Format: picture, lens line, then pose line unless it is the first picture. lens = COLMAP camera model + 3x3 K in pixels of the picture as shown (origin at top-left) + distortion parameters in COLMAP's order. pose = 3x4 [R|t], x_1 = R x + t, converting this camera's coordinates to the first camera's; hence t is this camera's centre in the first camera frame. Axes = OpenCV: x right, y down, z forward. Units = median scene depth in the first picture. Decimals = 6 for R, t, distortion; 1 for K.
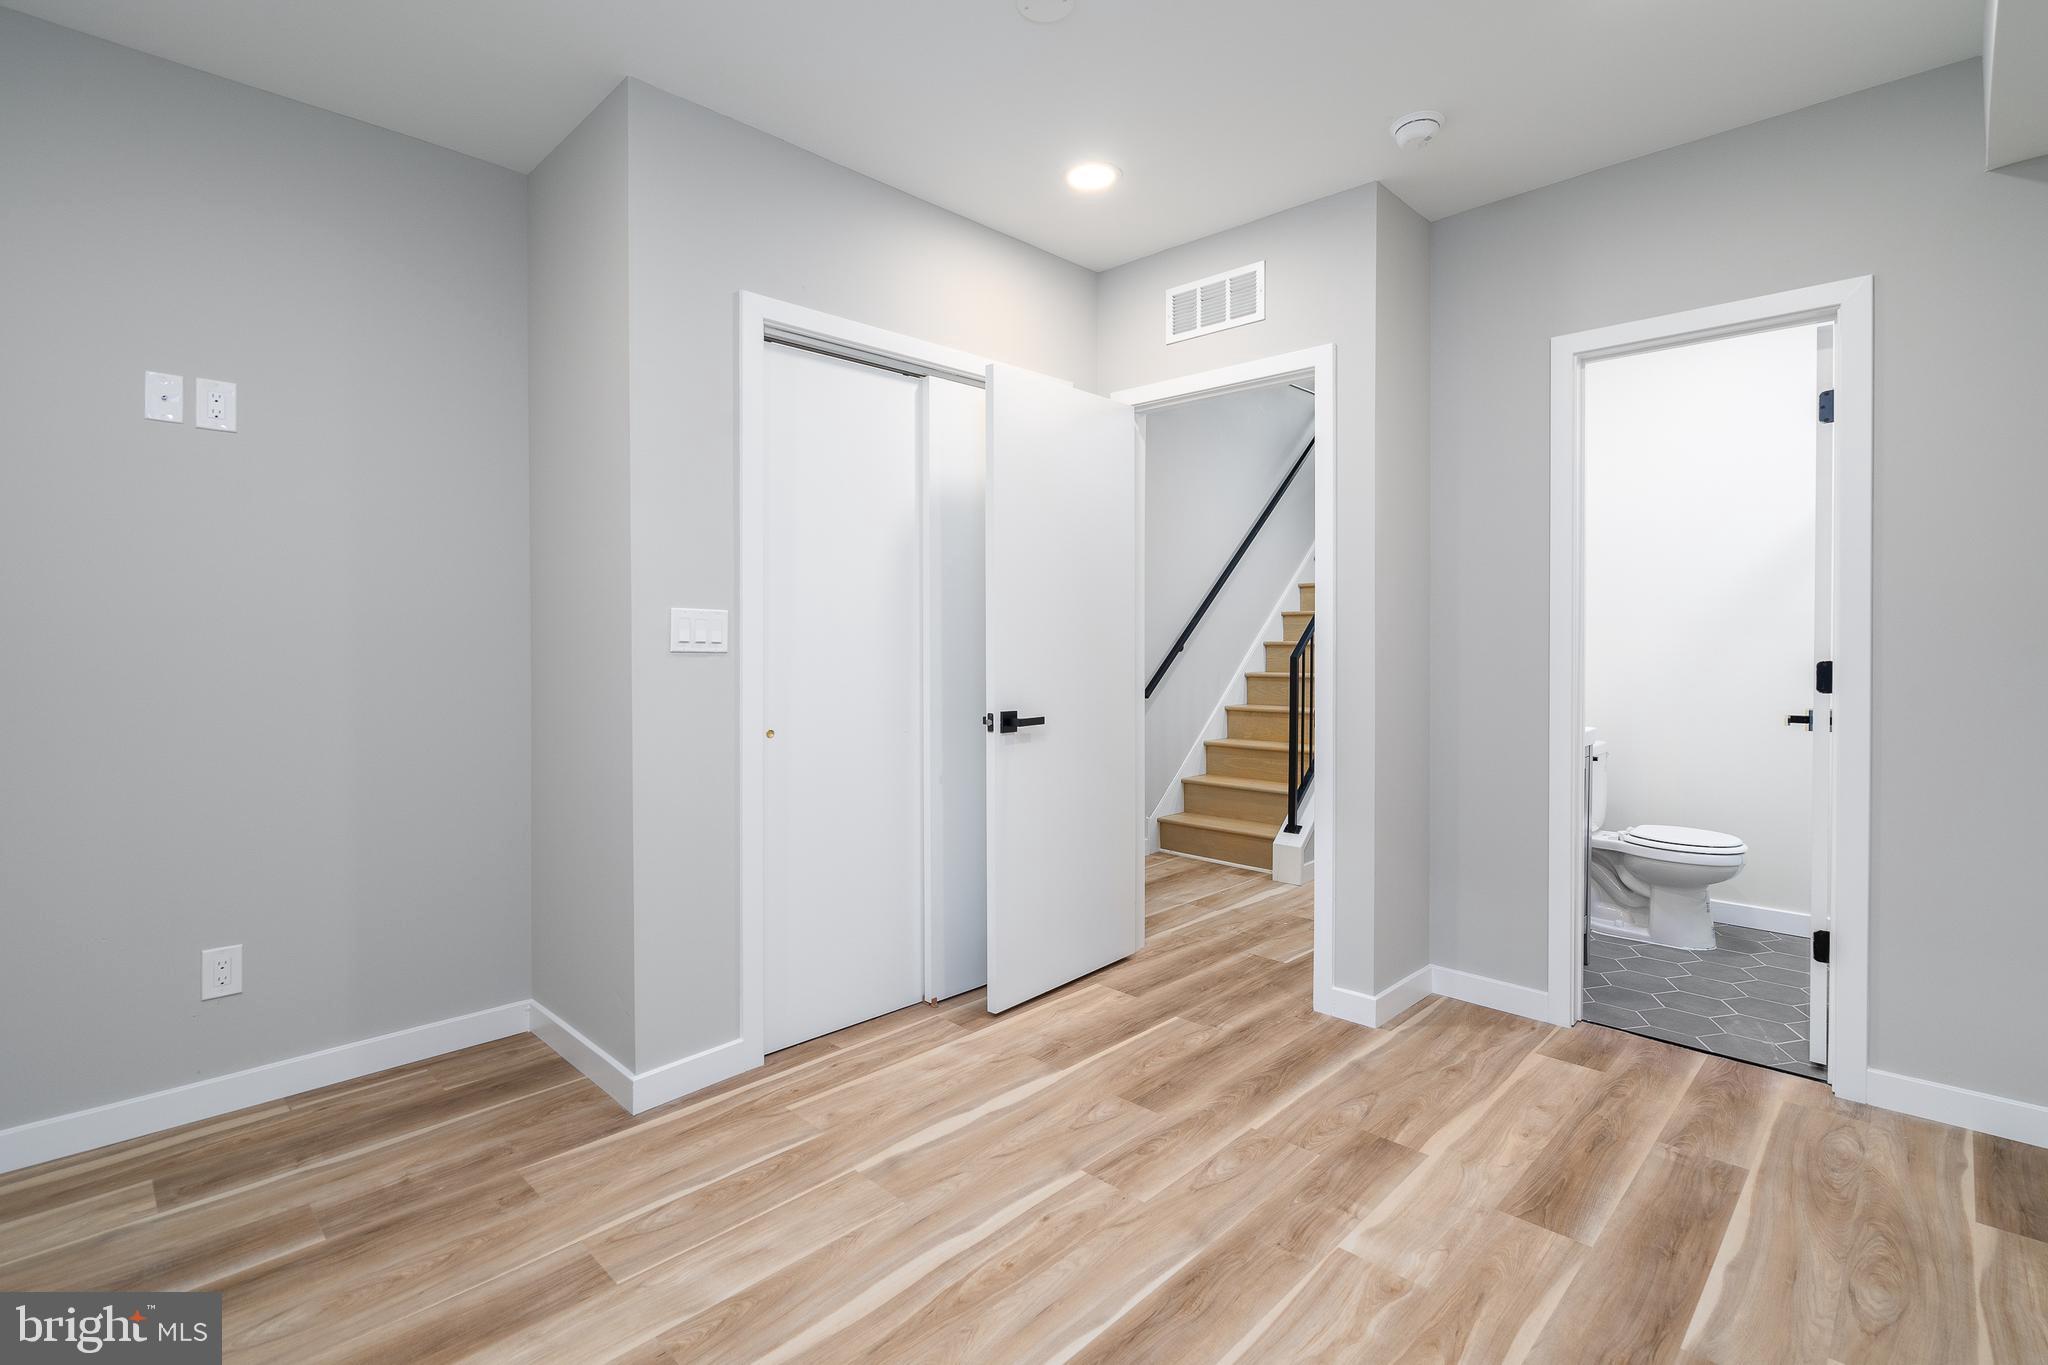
lens RADIAL K [[947.2, 0, 1029.3], [0, 947.2, 643.0], [0, 0, 1]] dist [0.001351, 0.000579]
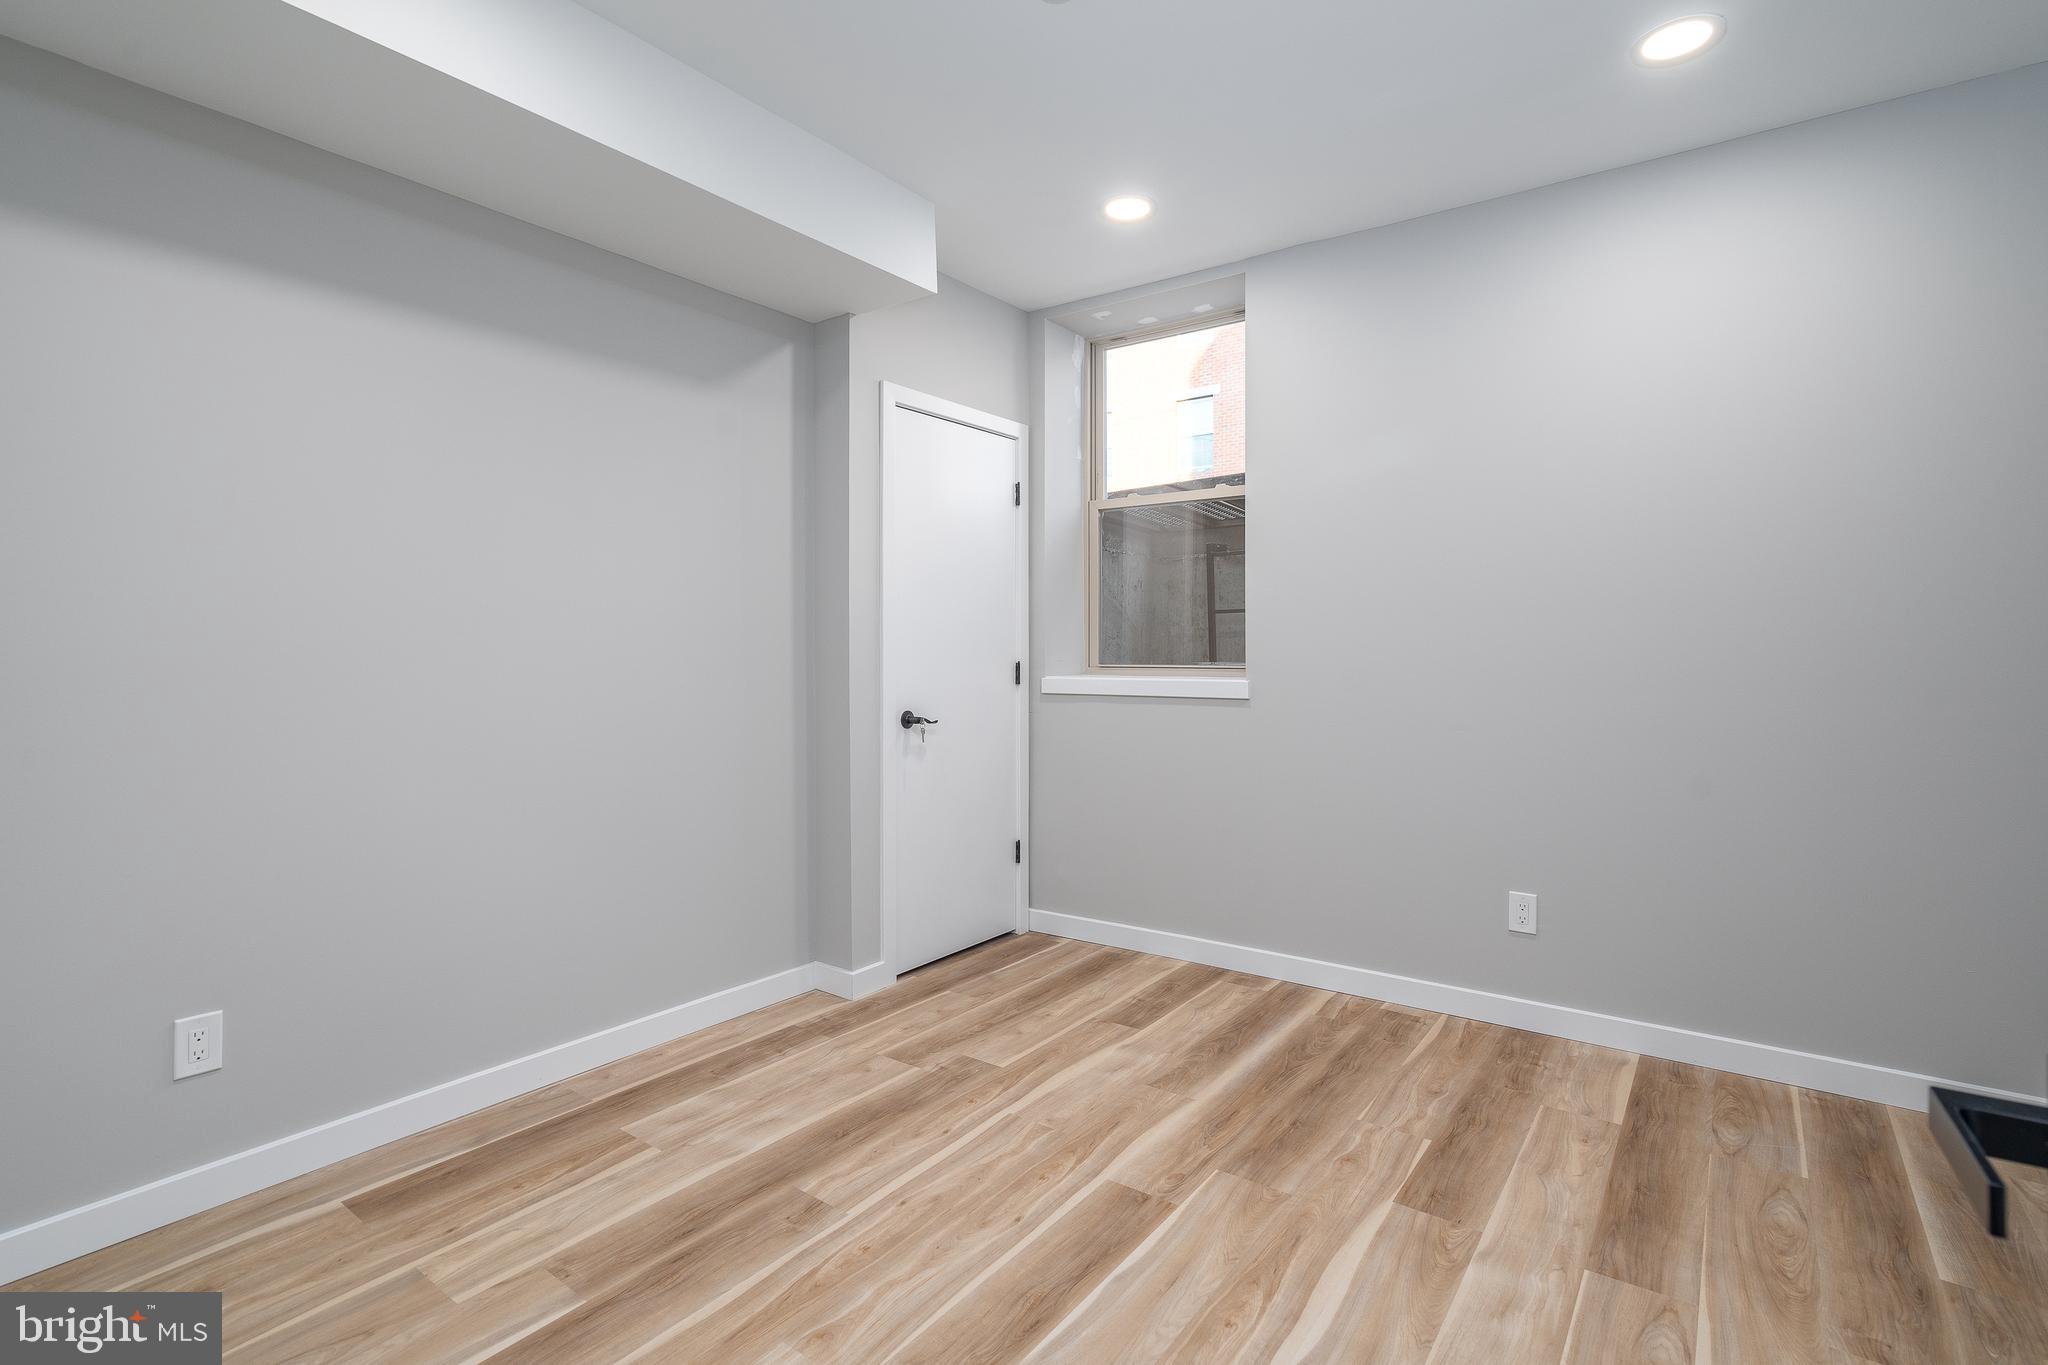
lens RADIAL K [[947.2, 0, 1029.3], [0, 947.2, 643.0], [0, 0, 1]] dist [0.001351, 0.000579]
pose [[-0.990394, 0.000693, -0.138269, 0.299241], [0.001087, 0.999996, -0.002775, -0.001665], [0.138266, -0.002899, -0.990391, 1.899800]]
